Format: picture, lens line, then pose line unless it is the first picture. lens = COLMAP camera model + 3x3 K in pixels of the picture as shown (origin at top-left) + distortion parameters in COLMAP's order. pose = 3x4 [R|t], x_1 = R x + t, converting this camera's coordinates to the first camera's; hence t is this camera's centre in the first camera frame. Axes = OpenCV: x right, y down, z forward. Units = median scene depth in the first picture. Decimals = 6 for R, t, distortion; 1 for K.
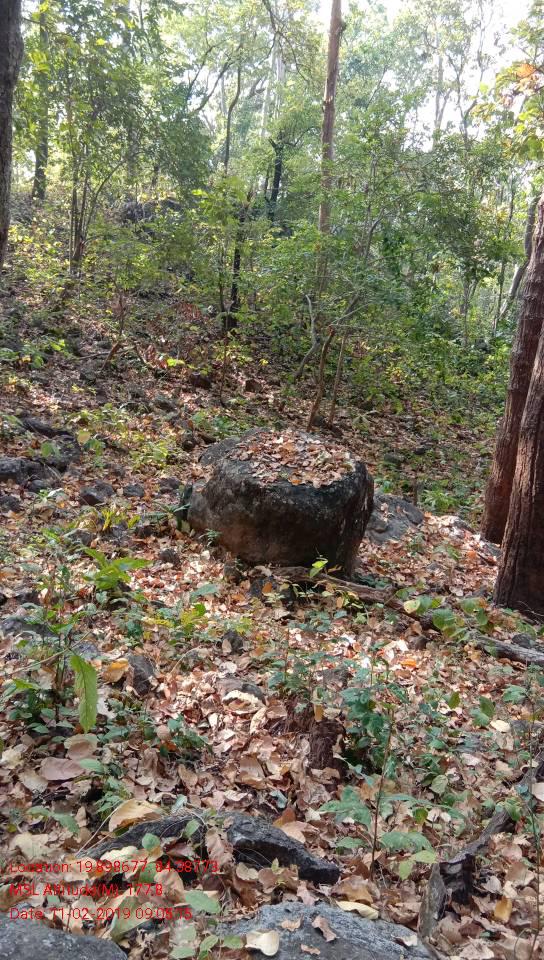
lens RADIAL K [[744.9, 0, 272.0], [0, 744.9, 480.0], [0, 0, 1]] dist [0.124804, -0.194299]
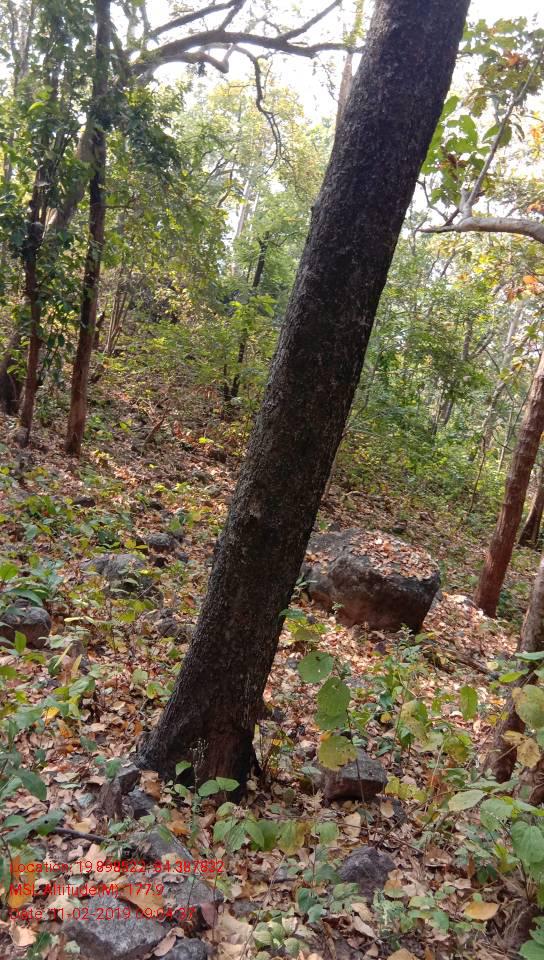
lens RADIAL K [[744.0, 0, 268.8], [0, 744.0, 472.8], [0, 0, 1]] dist [0.120663, -0.196594]
pose [[0.987567, 0.084652, 0.132457, -0.189603], [-0.075703, 0.994585, -0.071207, -0.030987], [-0.137767, 0.060294, 0.988628, -0.187155]]
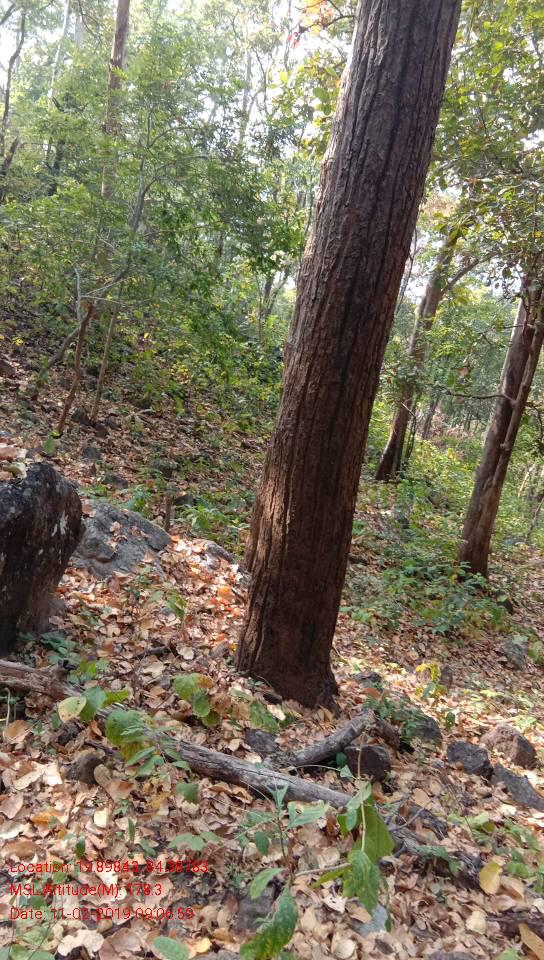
lens RADIAL K [[744.0, 0, 268.8], [0, 744.0, 472.8], [0, 0, 1]] dist [0.120663, -0.196594]
pose [[0.967099, 0.049176, 0.249603, 0.066671], [-0.044459, 0.998711, -0.024504, -0.004225], [-0.250486, 0.012600, 0.968038, 0.140825]]
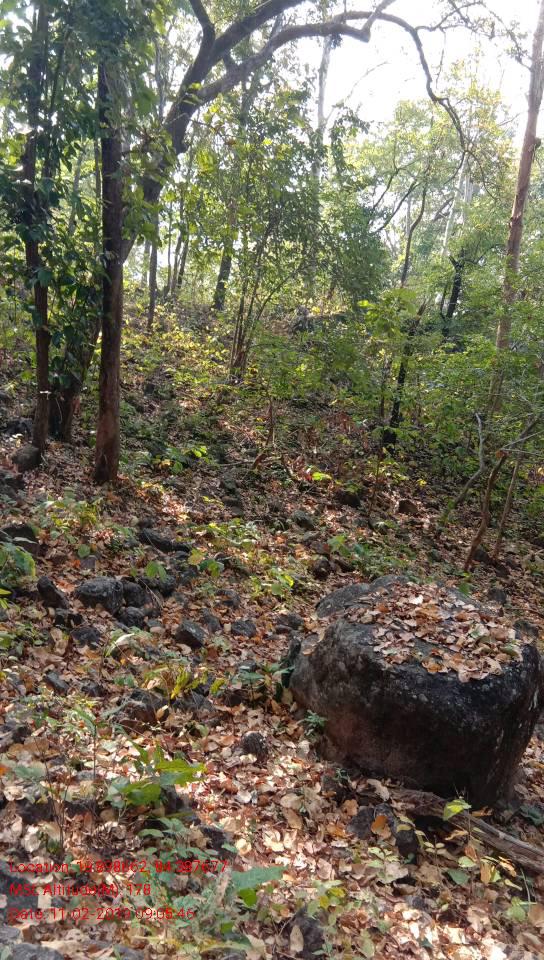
lens RADIAL K [[744.0, 0, 268.8], [0, 744.0, 472.8], [0, 0, 1]] dist [0.120663, -0.196594]
pose [[0.972202, 0.076042, -0.221453, 0.010120], [-0.108768, 0.984224, -0.139544, -0.026813], [0.207348, 0.159752, 0.965135, 0.101882]]
